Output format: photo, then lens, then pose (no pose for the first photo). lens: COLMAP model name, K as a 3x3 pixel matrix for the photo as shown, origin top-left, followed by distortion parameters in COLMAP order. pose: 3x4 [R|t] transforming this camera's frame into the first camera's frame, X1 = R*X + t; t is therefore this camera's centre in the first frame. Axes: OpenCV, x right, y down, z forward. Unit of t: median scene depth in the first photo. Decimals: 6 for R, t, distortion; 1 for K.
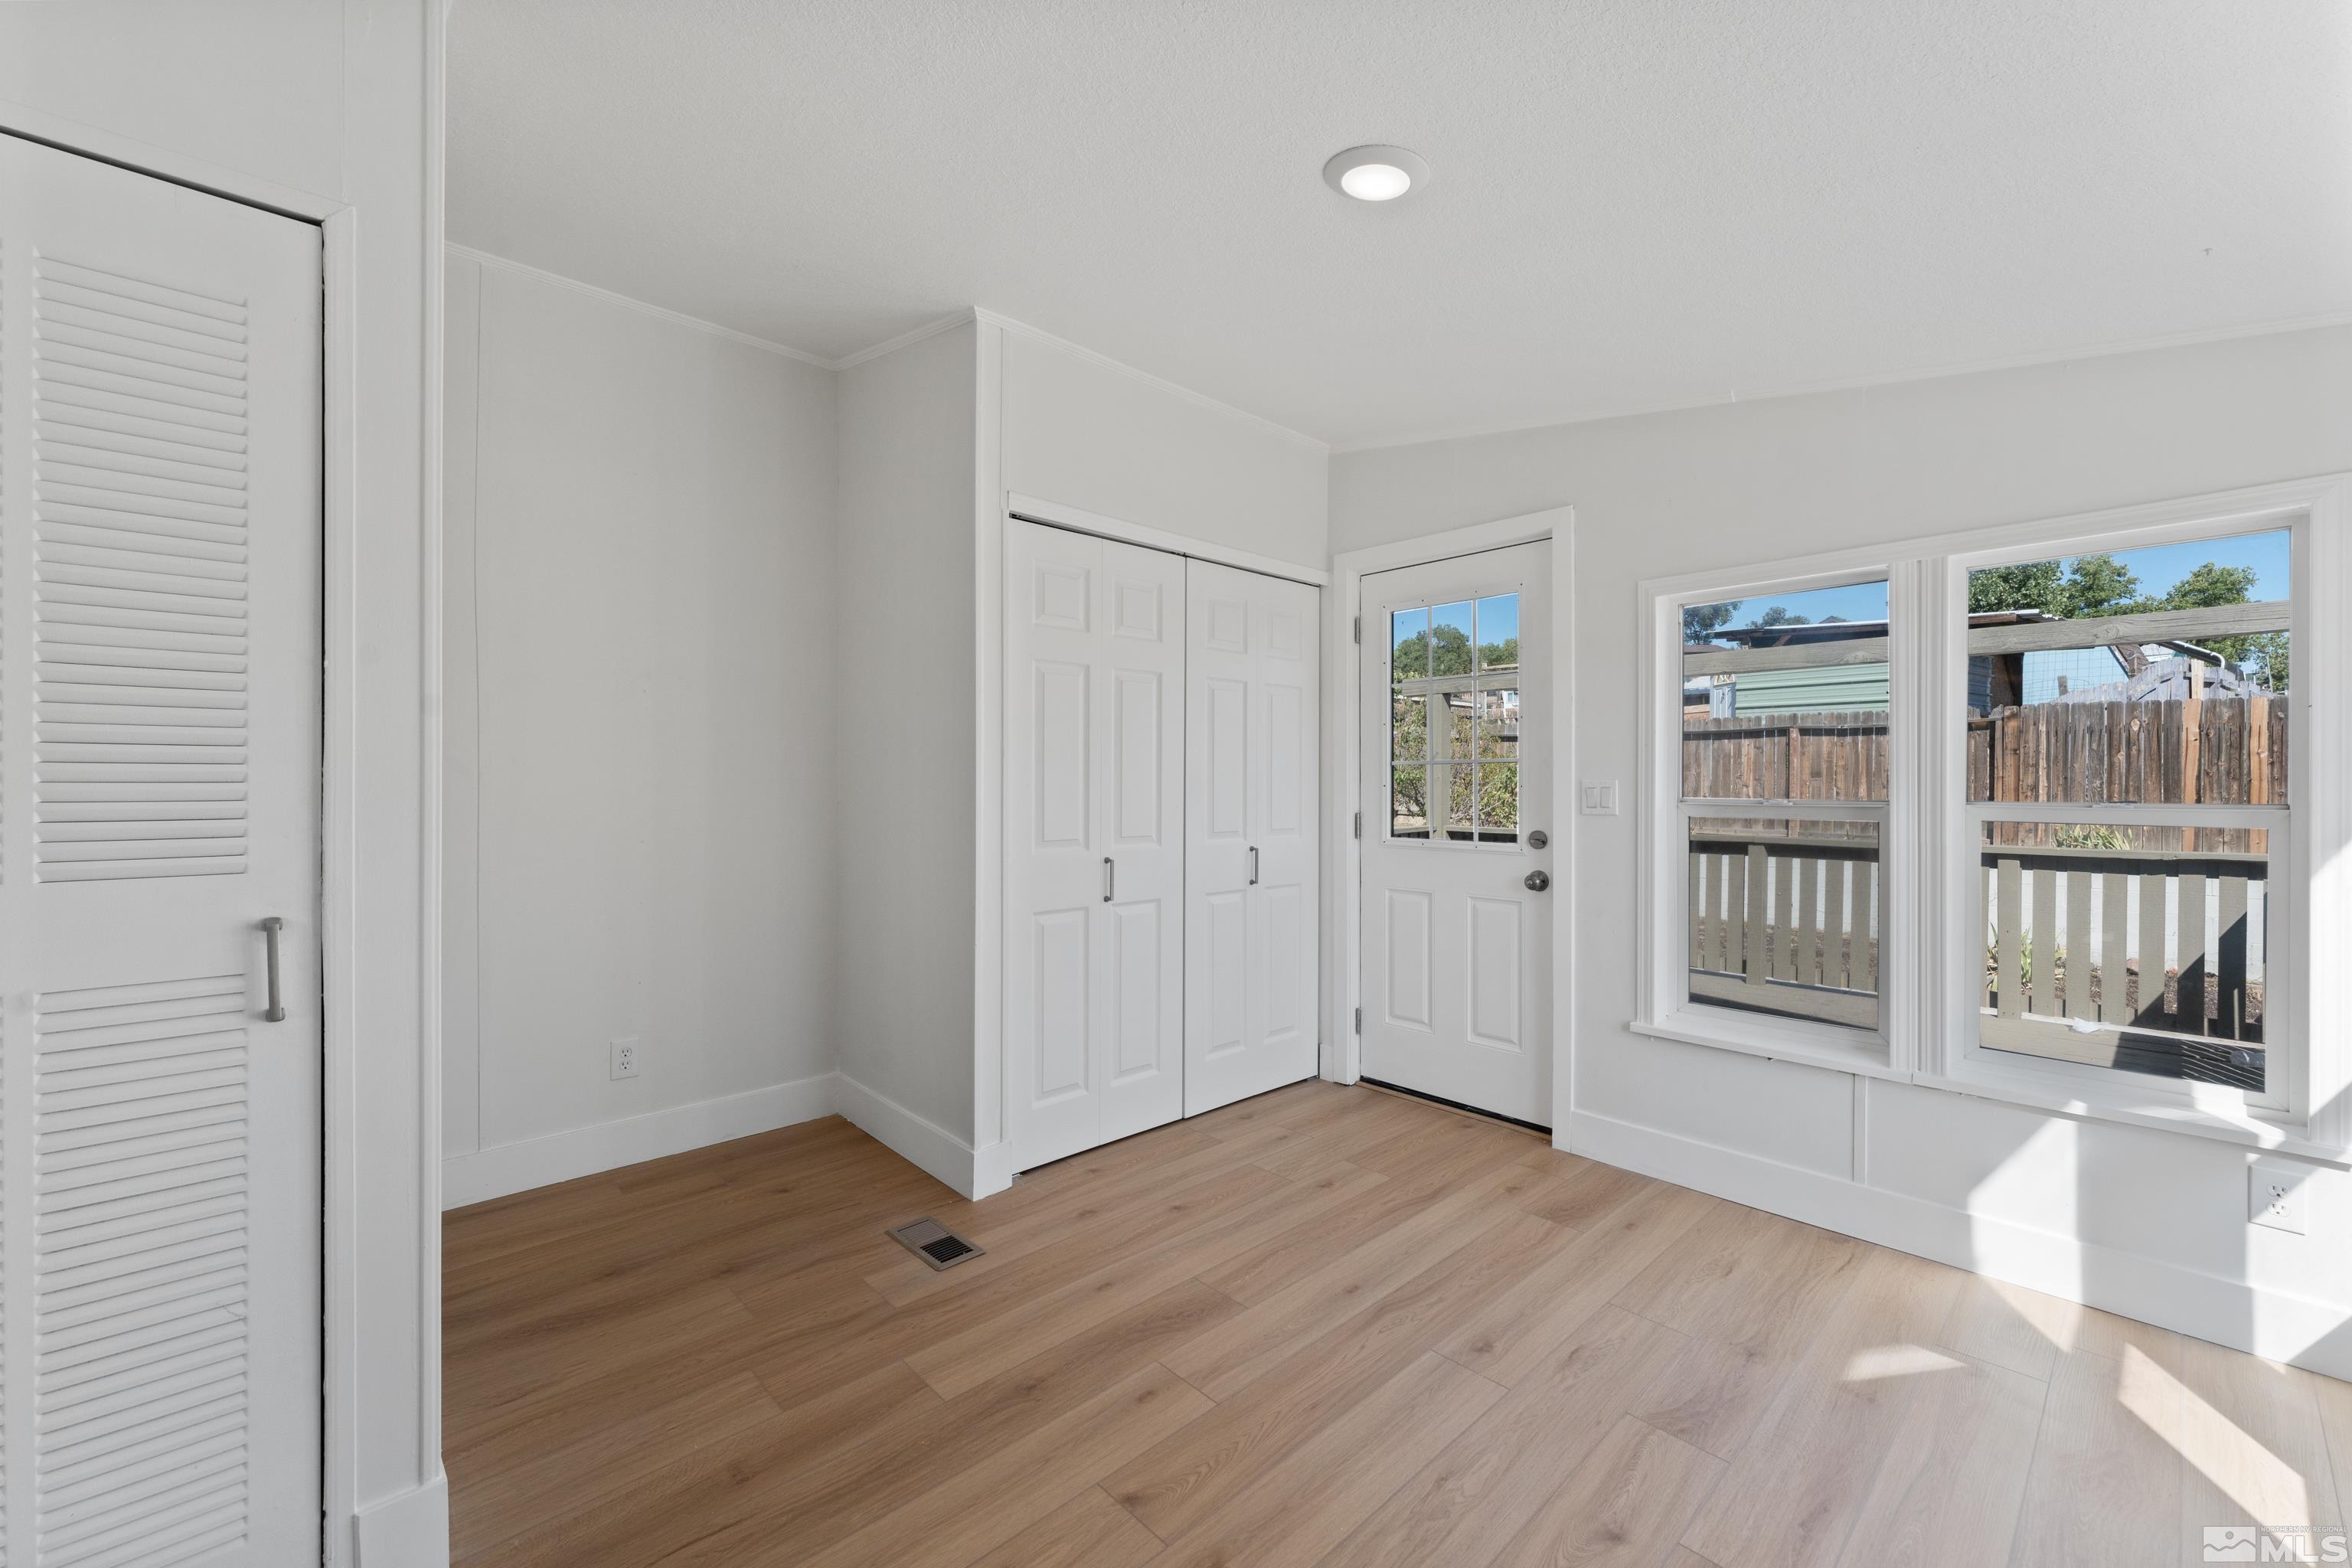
lens RADIAL K [[934.0, 0, 1172.4], [0, 934.0, 789.2], [0, 0, 1]] dist [-0.000284, 0.000020]
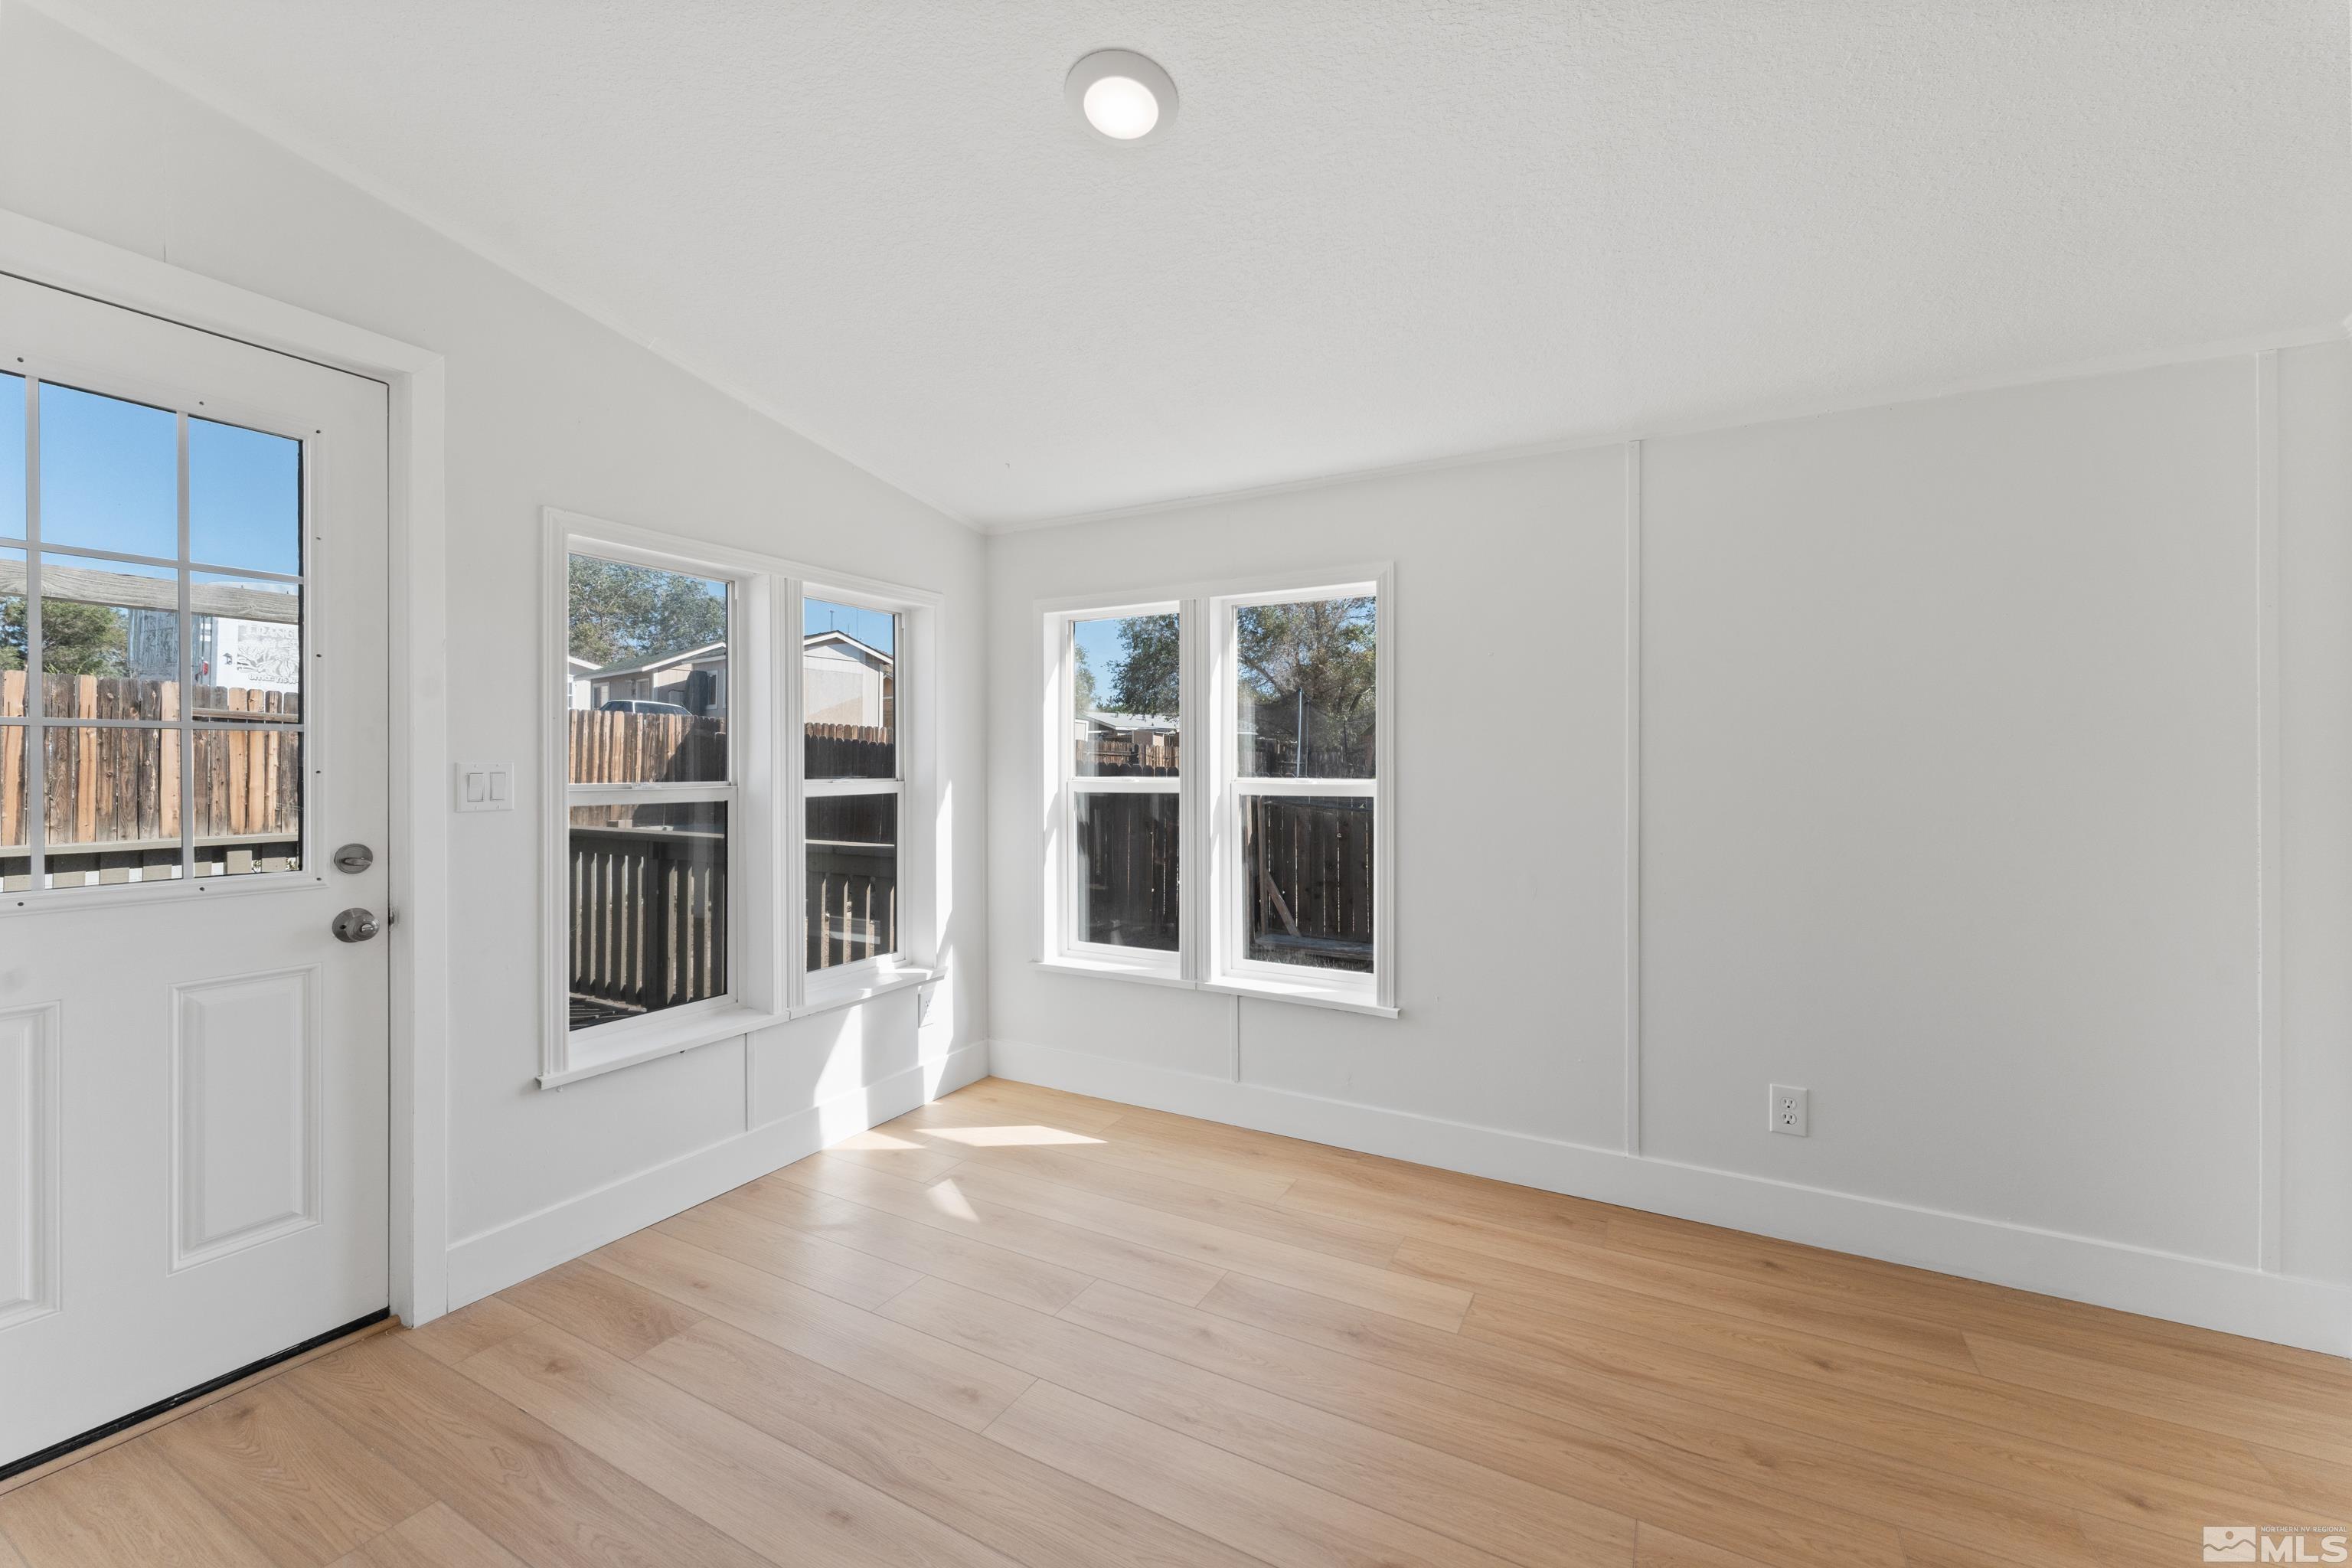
lens RADIAL K [[945.3, 0, 1168.4], [0, 945.3, 766.5], [0, 0, 1]] dist [-0.000064, 0.000079]
pose [[-0.312671, -0.002486, 0.949858, -0.127729], [0.005680, 0.999974, 0.004486, -0.002079], [-0.949845, 0.006797, -0.312649, 0.237600]]
